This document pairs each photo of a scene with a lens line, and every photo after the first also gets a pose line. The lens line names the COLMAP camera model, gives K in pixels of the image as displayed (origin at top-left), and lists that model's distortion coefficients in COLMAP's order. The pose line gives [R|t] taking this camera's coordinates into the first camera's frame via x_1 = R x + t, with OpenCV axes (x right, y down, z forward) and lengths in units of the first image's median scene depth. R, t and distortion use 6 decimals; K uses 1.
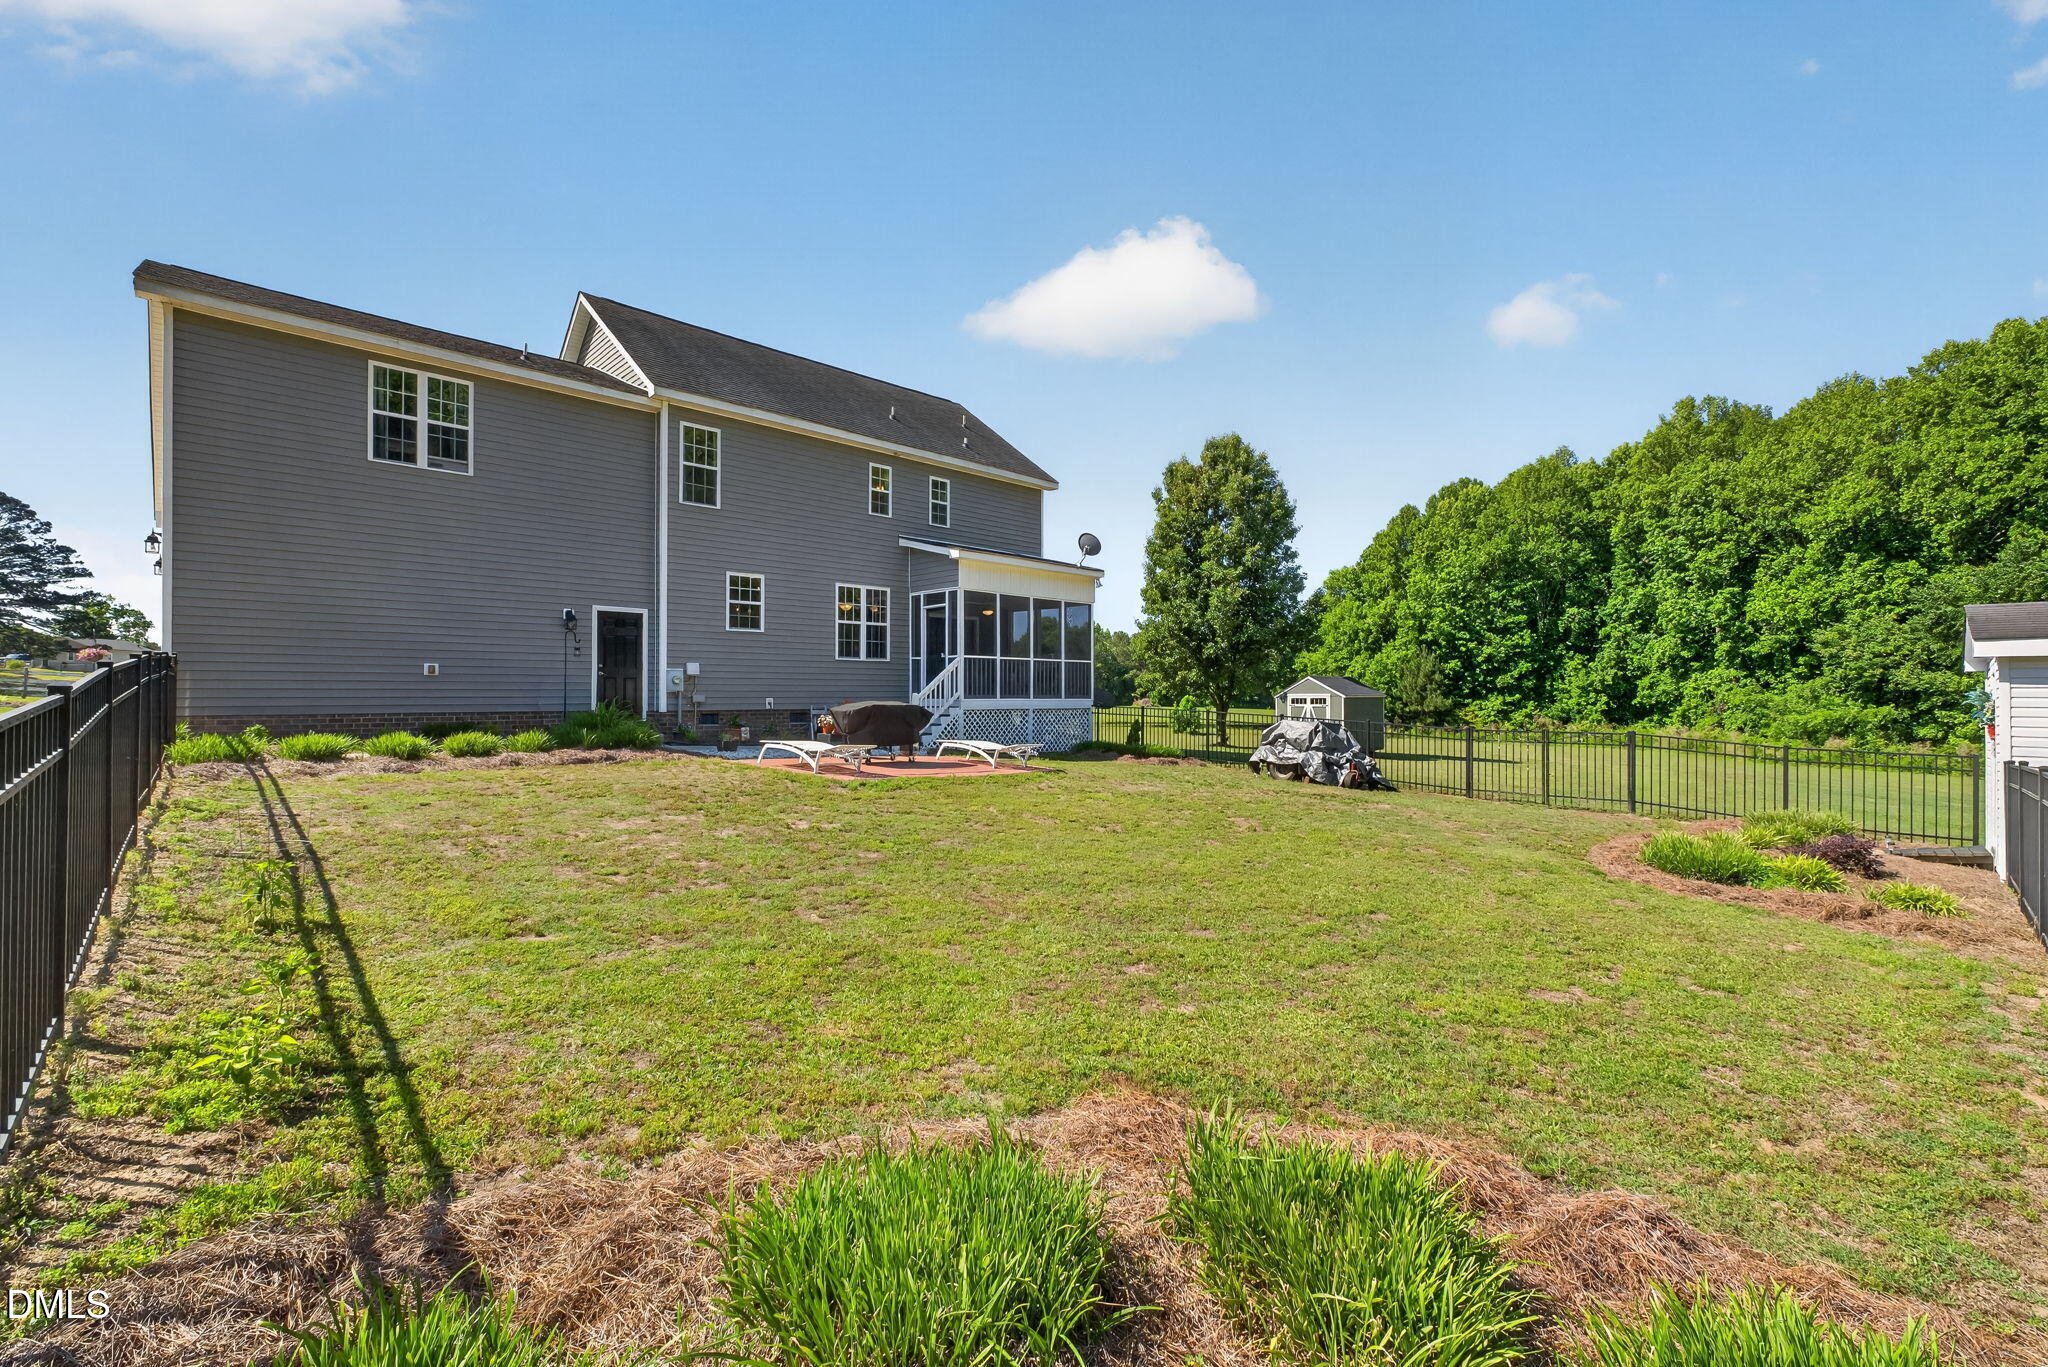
lens RADIAL K [[868.9, 0, 1030.3], [0, 868.9, 690.0], [0, 0, 1]] dist [-0.001467, 0.000010]
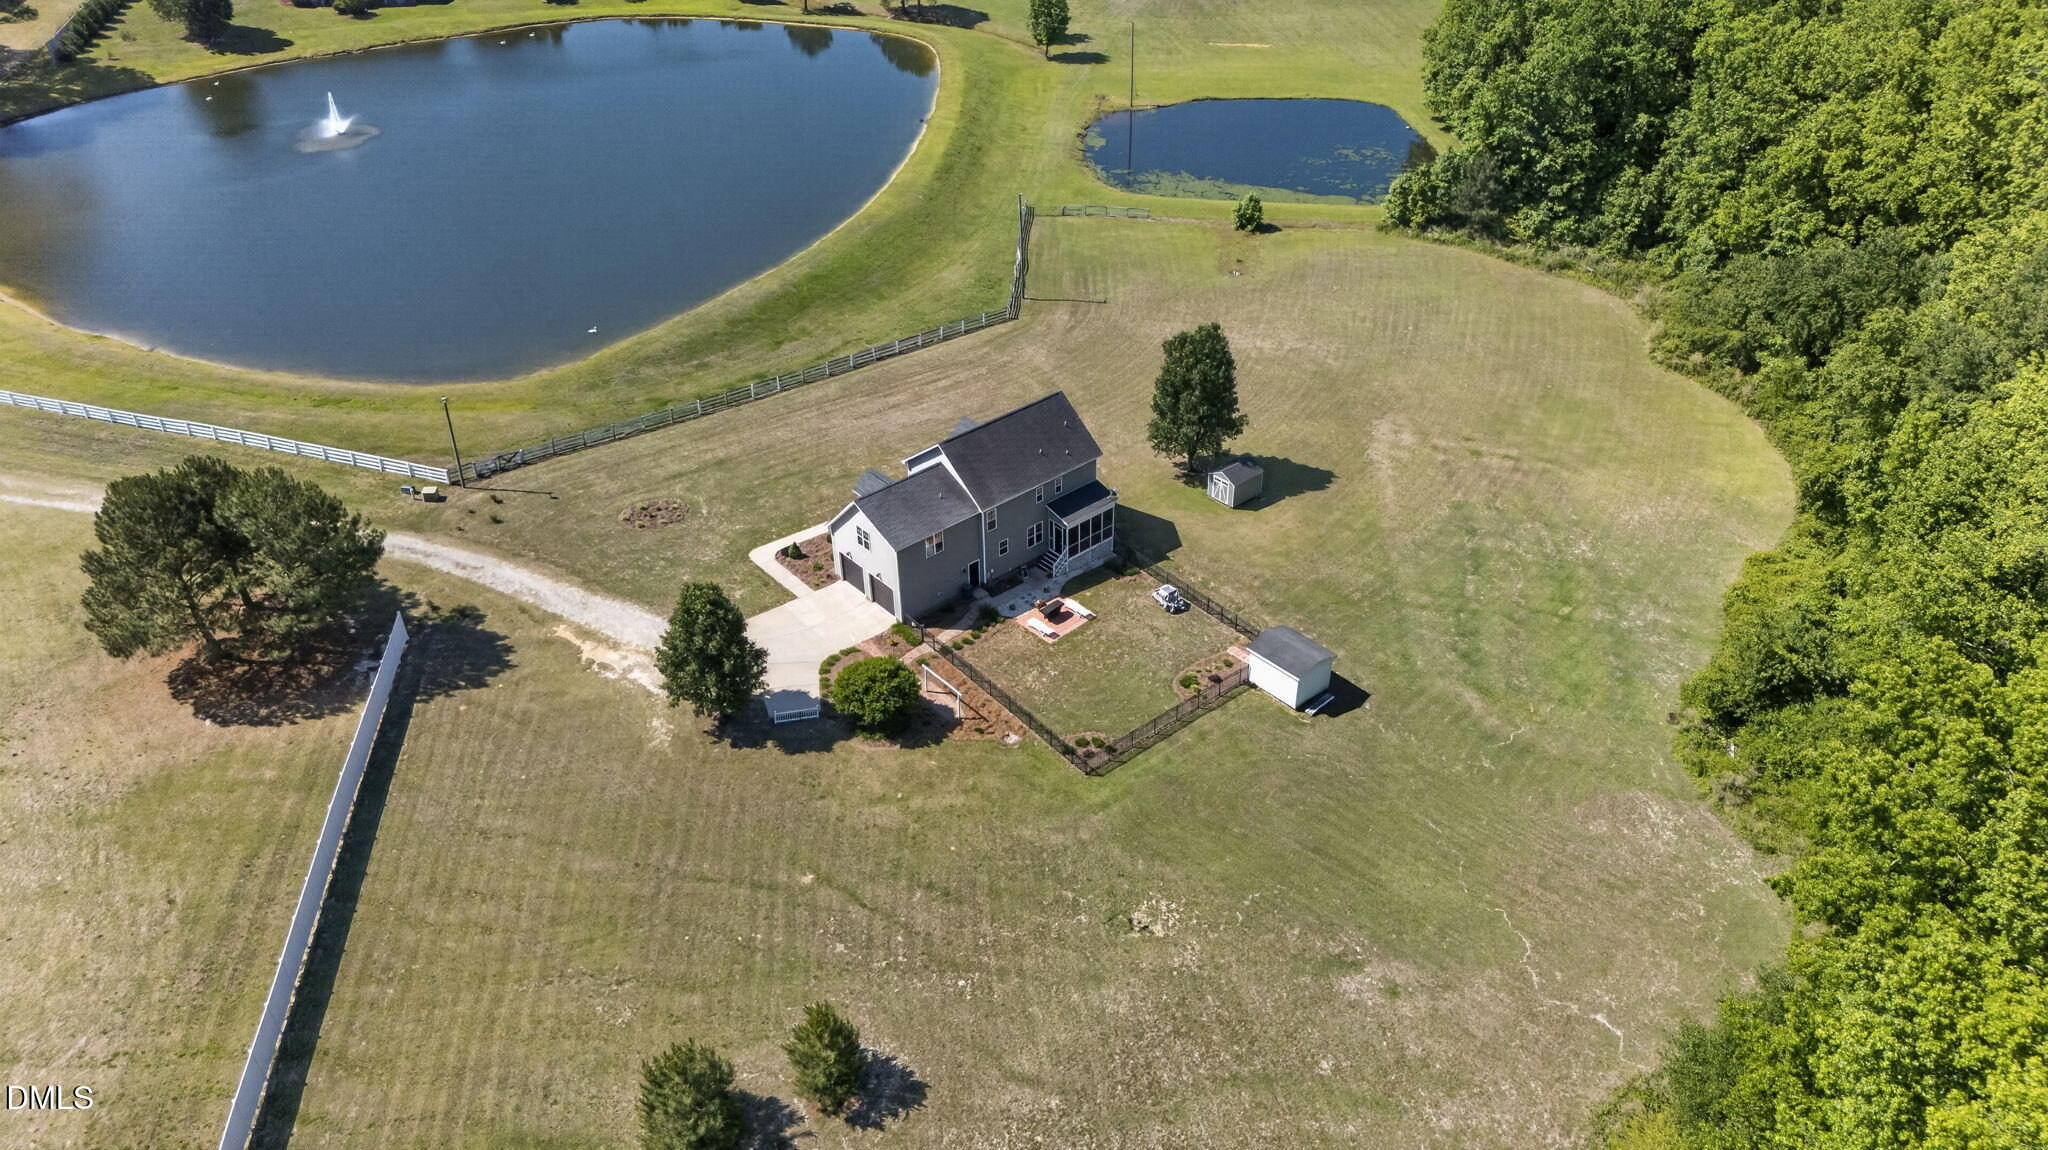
lens RADIAL K [[1428.2, 0, 1024.0], [0, 1428.2, 575.0], [0, 0, 1]] dist [0.081016, -0.111872]
pose [[0.998640, 0.021925, -0.047309, 0.001862], [0.009458, 0.816081, 0.577860, -0.648198], [0.051277, -0.577522, 0.814763, -0.716283]]
